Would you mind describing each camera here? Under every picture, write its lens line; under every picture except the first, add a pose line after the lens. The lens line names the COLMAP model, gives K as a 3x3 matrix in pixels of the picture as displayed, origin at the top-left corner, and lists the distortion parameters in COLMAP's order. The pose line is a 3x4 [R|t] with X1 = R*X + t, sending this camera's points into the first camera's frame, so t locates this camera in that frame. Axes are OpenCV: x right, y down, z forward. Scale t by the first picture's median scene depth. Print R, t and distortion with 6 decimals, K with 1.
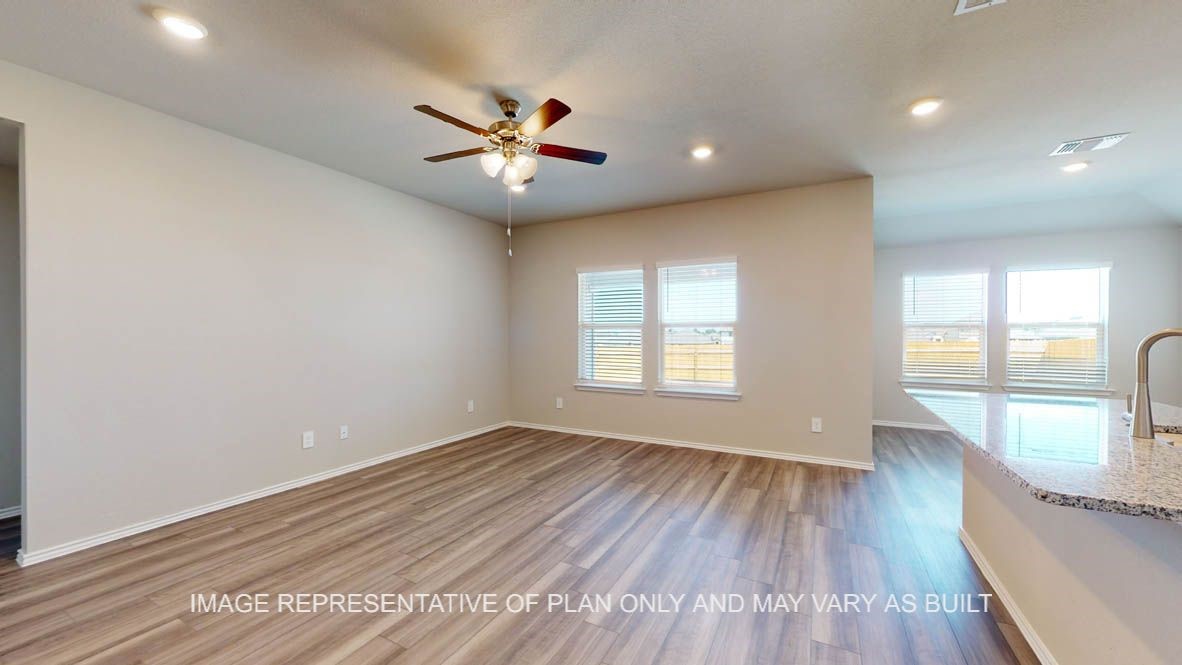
lens RADIAL K [[438.4, 0, 596.4], [0, 438.4, 332.7], [0, 0, 1]] dist [0.004894, 0.000166]
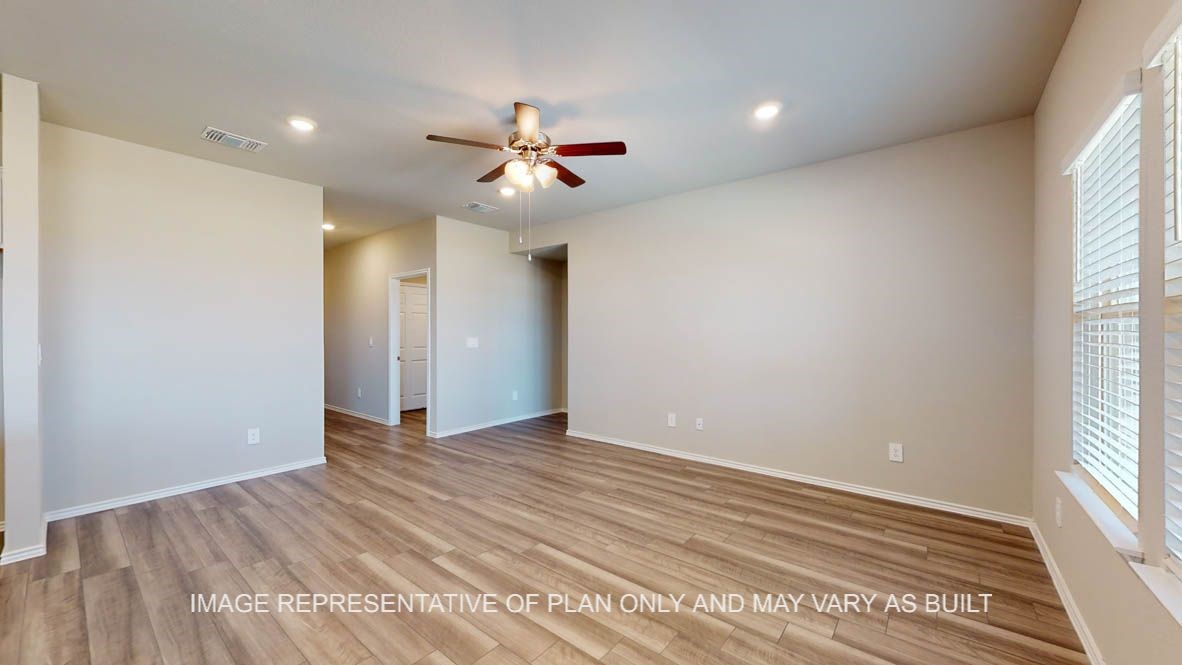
lens RADIAL K [[438.4, 0, 589.6], [0, 438.4, 333.2], [0, 0, 1]] dist [0.004894, 0.000166]
pose [[-0.209607, -0.004310, -0.977776, 0.619447], [-0.000469, 0.999991, -0.004308, 0.004848], [0.977786, -0.000445, -0.209607, 1.068696]]
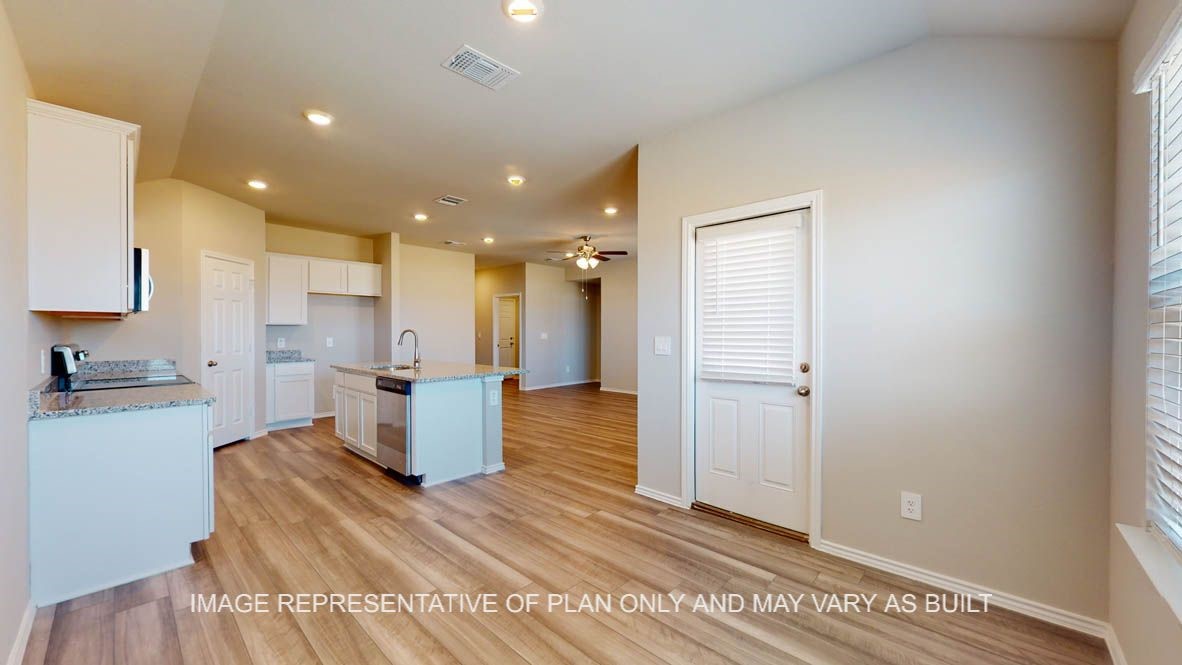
lens RADIAL K [[438.4, 0, 590.4], [0, 438.4, 335.8], [0, 0, 1]] dist [0.004894, 0.000166]
pose [[-0.271286, 0.011220, -0.962433, 1.526574], [-0.001395, 0.999926, 0.012050, -0.001058], [0.962498, 0.004611, -0.271250, 1.285801]]
